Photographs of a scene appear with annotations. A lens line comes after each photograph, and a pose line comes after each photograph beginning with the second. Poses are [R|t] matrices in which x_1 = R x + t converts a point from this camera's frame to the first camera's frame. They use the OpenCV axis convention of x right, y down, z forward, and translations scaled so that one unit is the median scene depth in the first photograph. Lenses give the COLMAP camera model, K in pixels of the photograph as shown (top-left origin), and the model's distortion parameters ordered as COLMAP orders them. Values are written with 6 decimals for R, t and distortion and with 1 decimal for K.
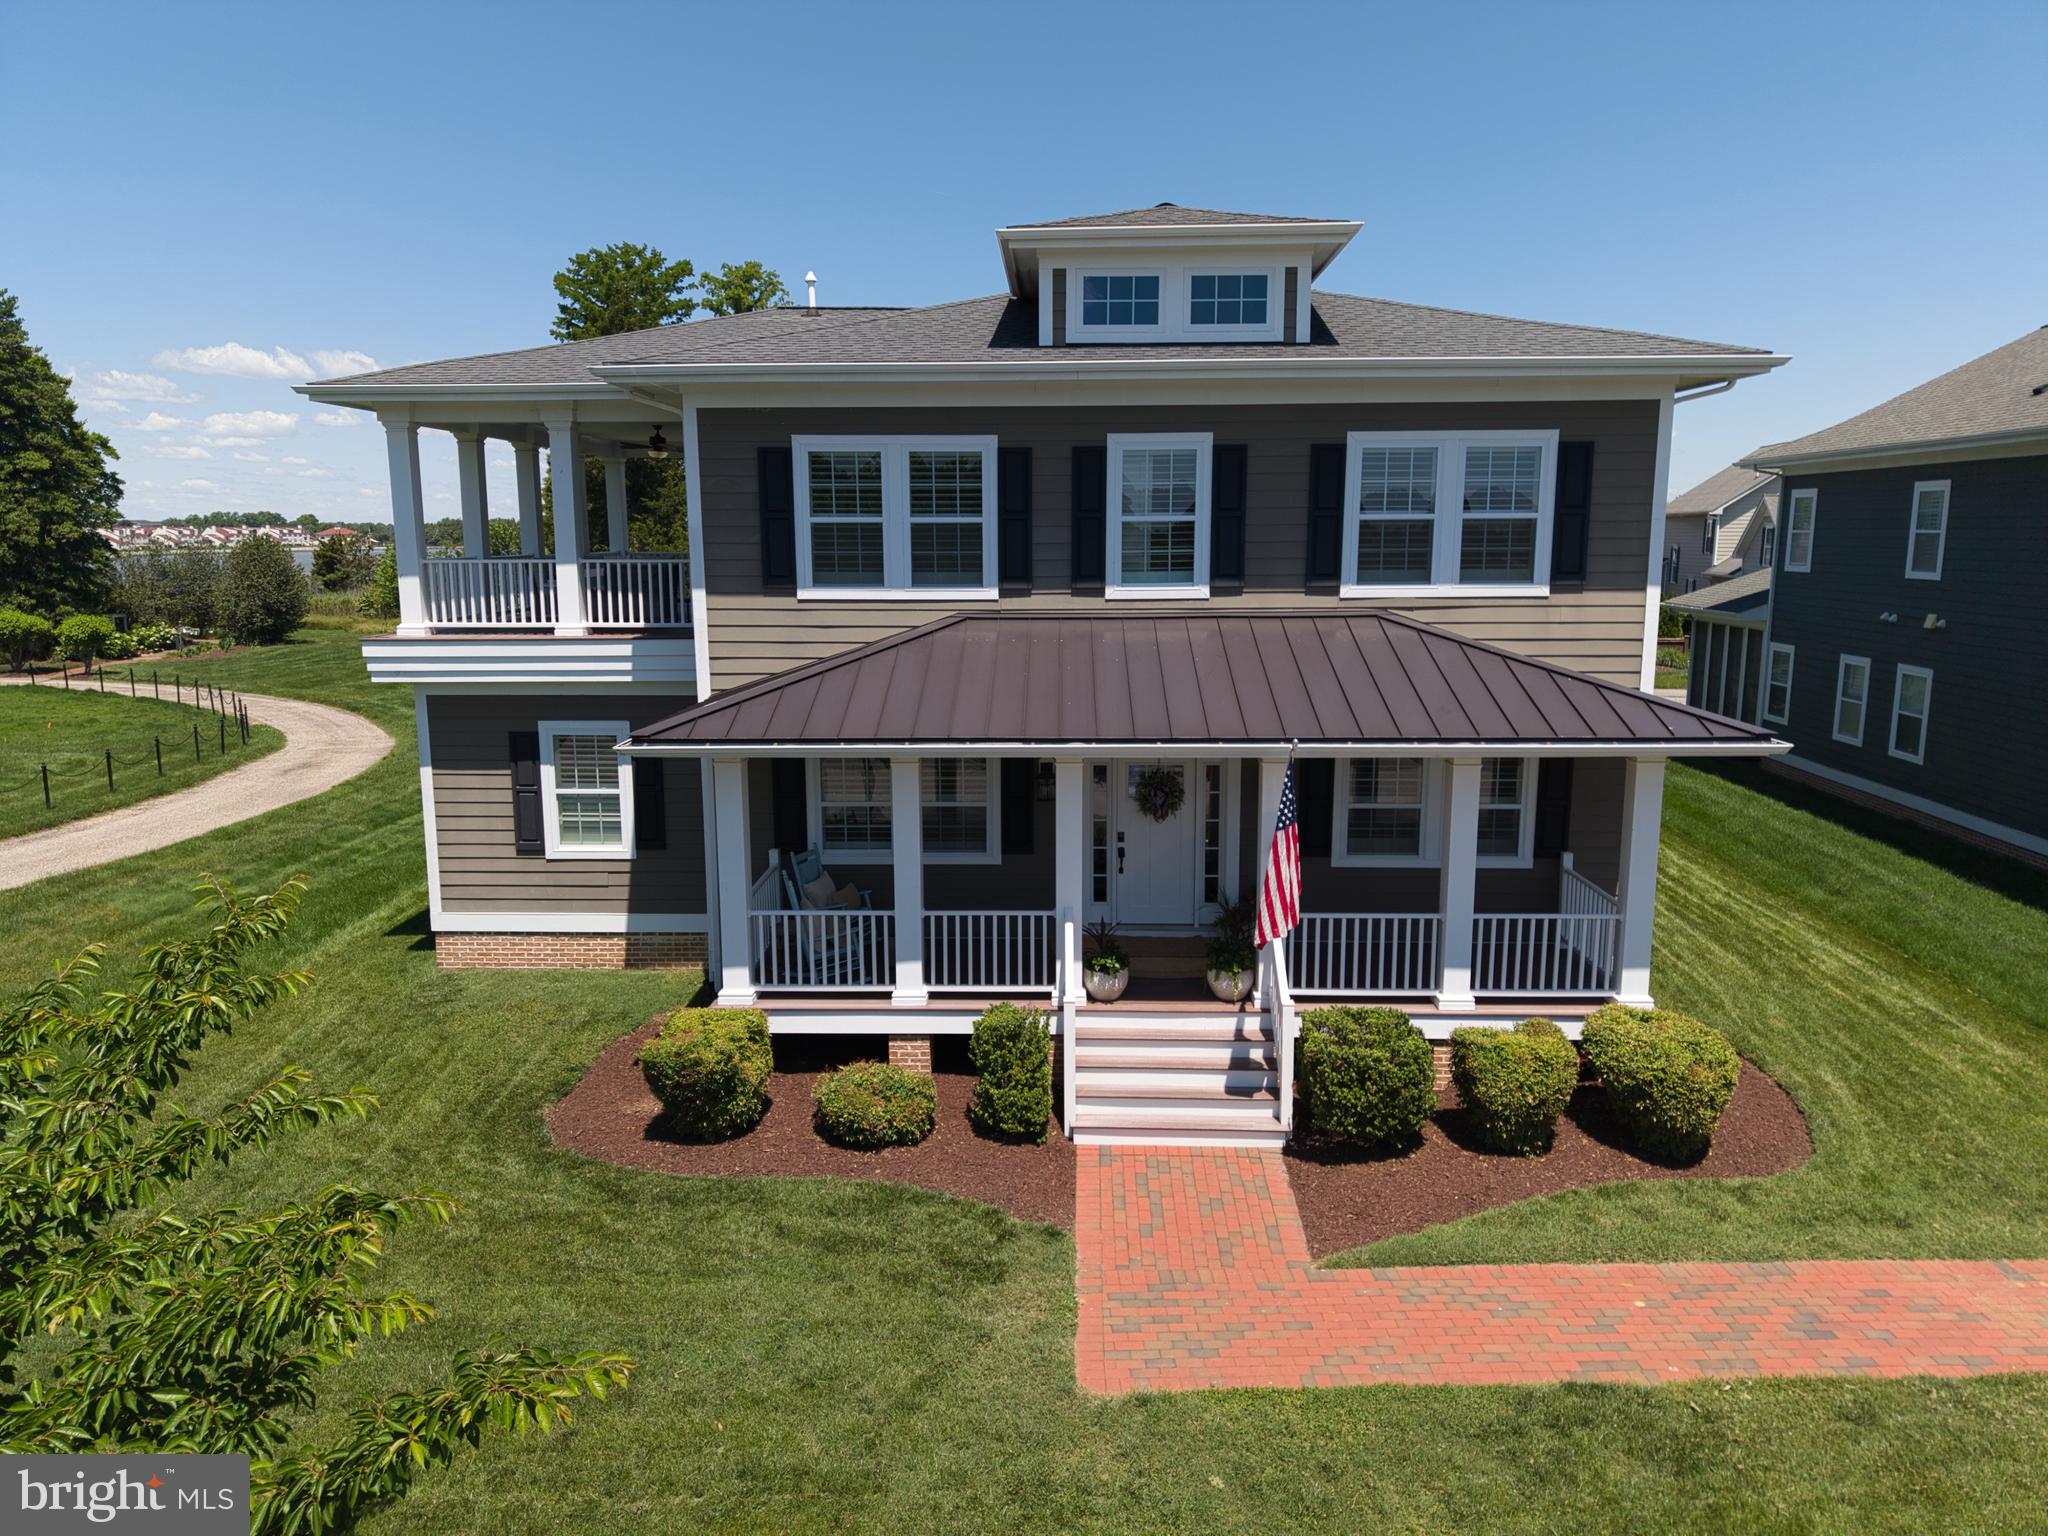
lens RADIAL K [[1372.8, 0, 1024.0], [0, 1372.8, 768.0], [0, 0, 1]] dist [0.030944, -0.034489]
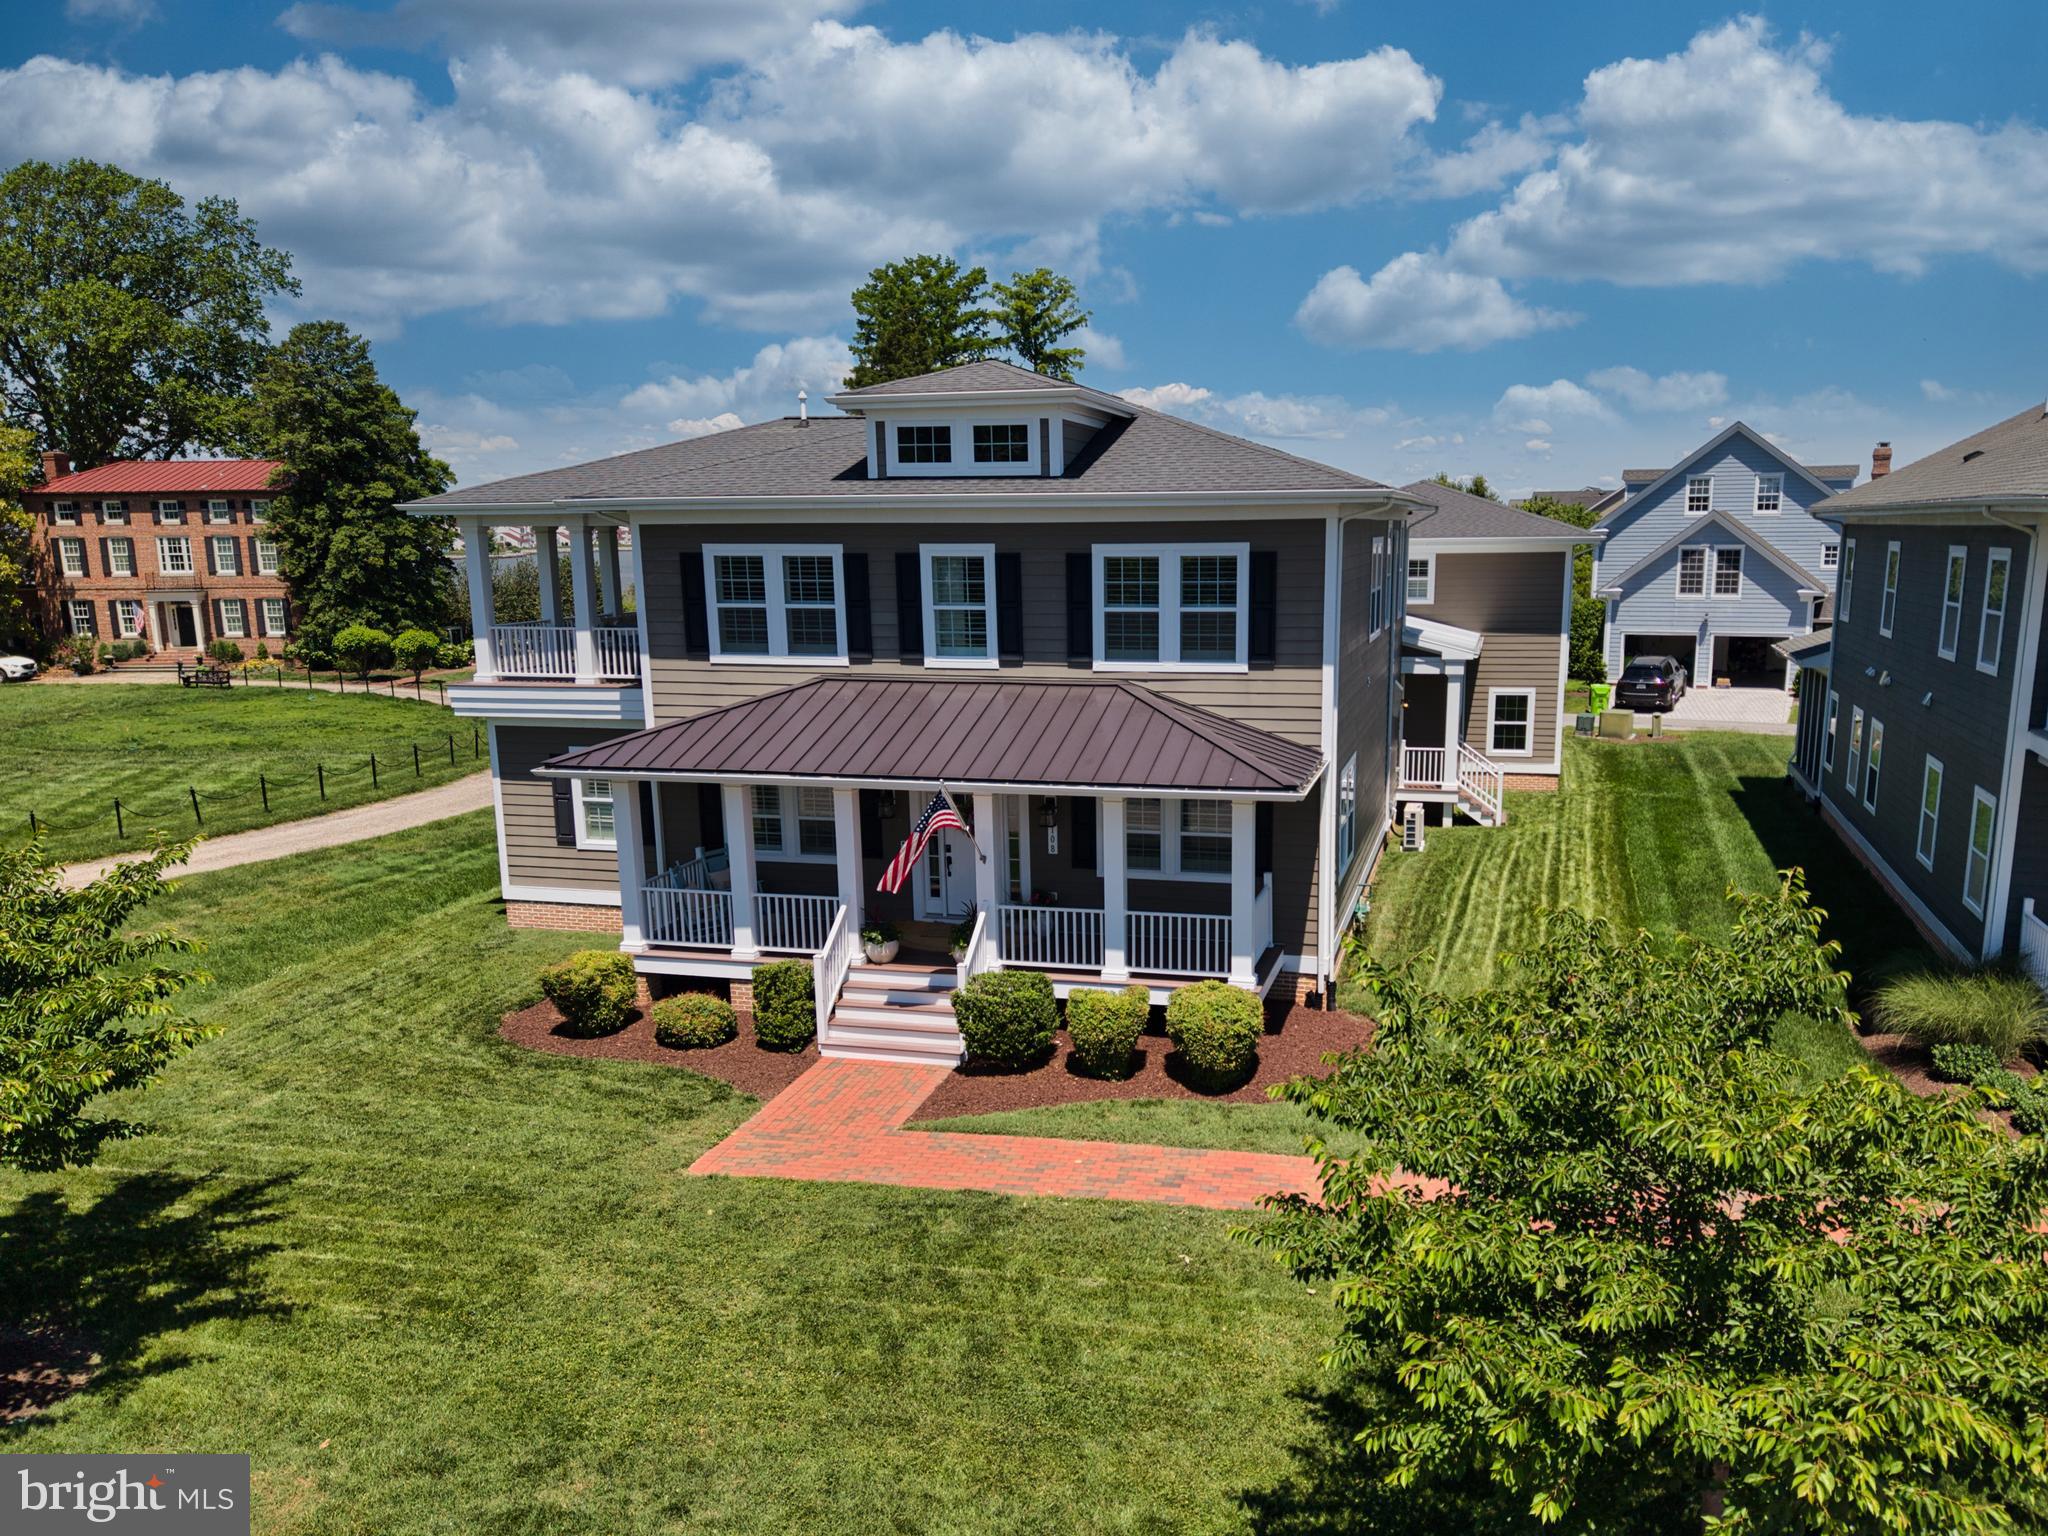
lens RADIAL K [[1519.5, 0, 1132.6], [0, 1519.5, 845.9], [0, 0, 1]] dist [0.043358, -0.061100]
pose [[0.978896, 0.038500, -0.200698, 0.560000], [-0.030770, 0.998665, 0.041492, -0.017975], [0.202028, -0.034441, 0.978774, -0.405084]]
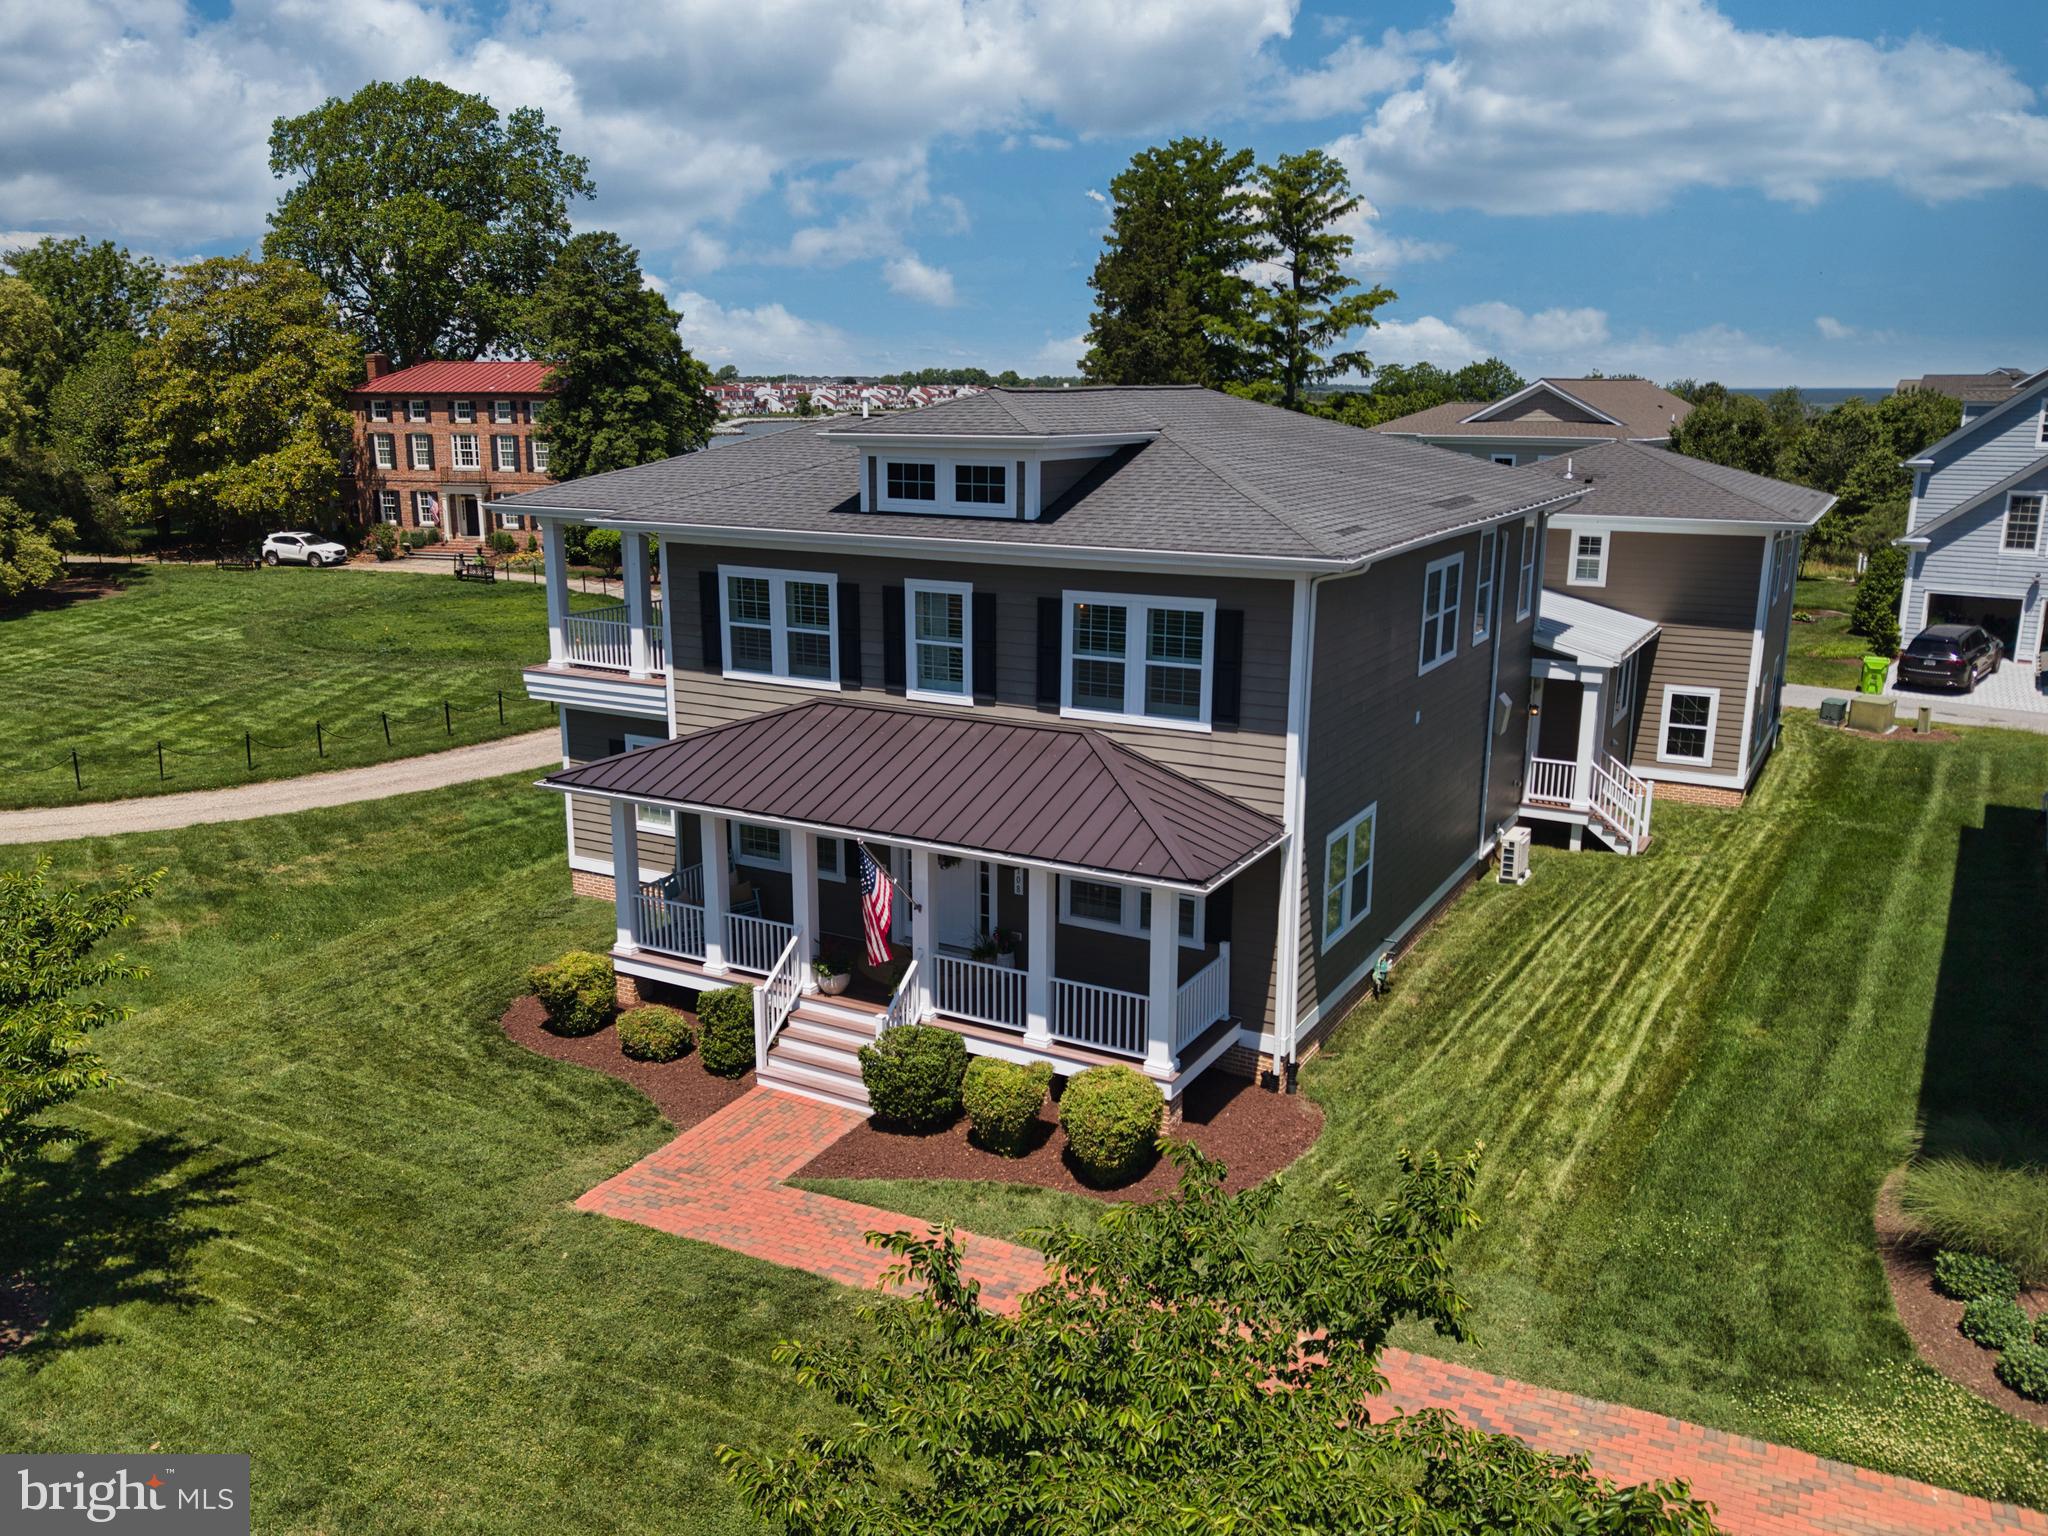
lens RADIAL K [[1603.5, 0, 996.3], [0, 1603.5, 763.9], [0, 0, 1]] dist [0.031660, -0.031803]
pose [[0.882791, 0.112433, -0.456113, 0.852812], [-0.083662, 0.993043, 0.082863, -0.196795], [0.462256, -0.034992, 0.886056, -0.336426]]
